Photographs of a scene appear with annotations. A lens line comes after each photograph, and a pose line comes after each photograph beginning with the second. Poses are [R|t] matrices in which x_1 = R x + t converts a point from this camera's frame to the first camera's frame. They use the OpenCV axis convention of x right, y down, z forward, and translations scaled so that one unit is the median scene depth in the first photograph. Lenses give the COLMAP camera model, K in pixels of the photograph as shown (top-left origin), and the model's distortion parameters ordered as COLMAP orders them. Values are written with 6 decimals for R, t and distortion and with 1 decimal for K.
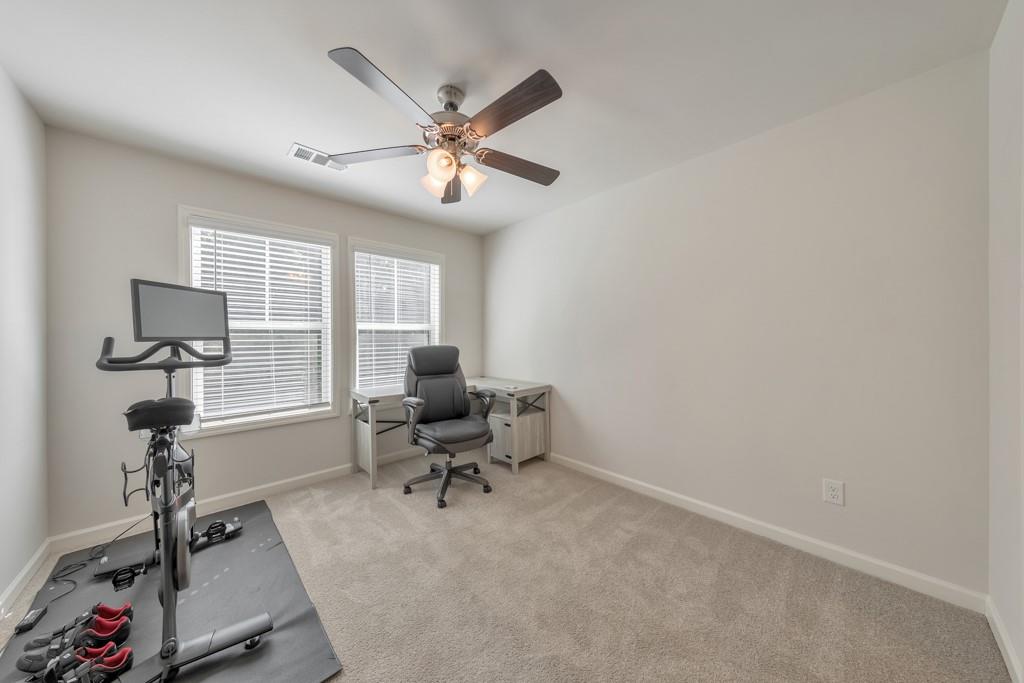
lens RADIAL K [[328.6, 0, 511.7], [0, 328.6, 337.9], [0, 0, 1]] dist [0.001200, 0.000048]
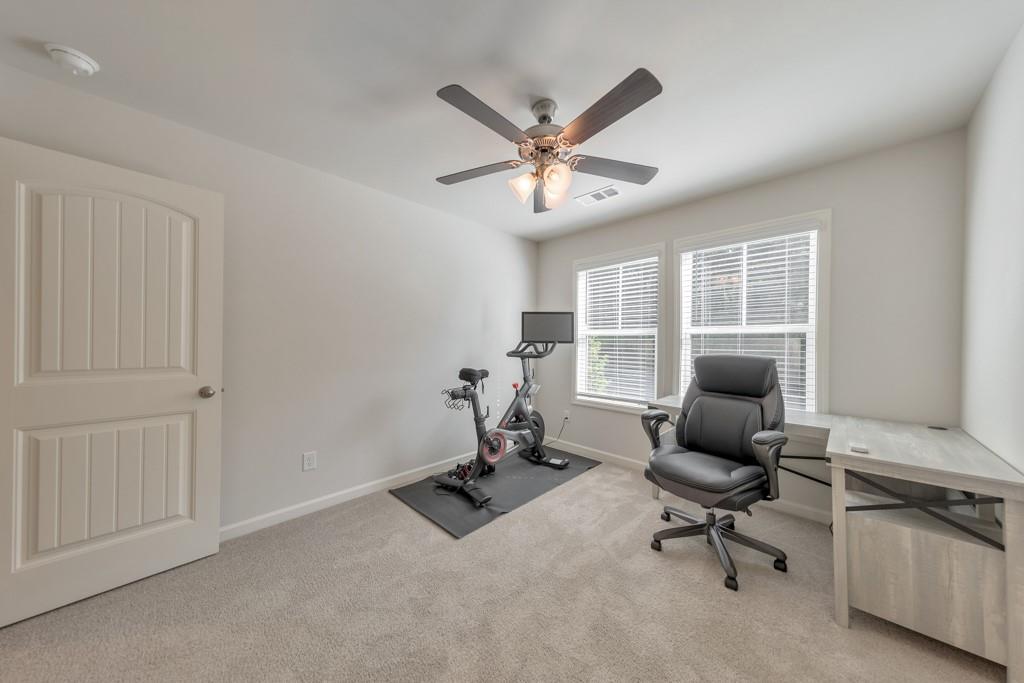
lens RADIAL K [[325.3, 0, 512.0], [0, 325.3, 341.5], [0, 0, 1]] dist [0.000458, -0.000047]
pose [[0.047436, 0.006758, -0.998851, 0.498339], [-0.008666, 0.999942, 0.006354, -0.006148], [0.998837, 0.008355, 0.047491, 0.509645]]
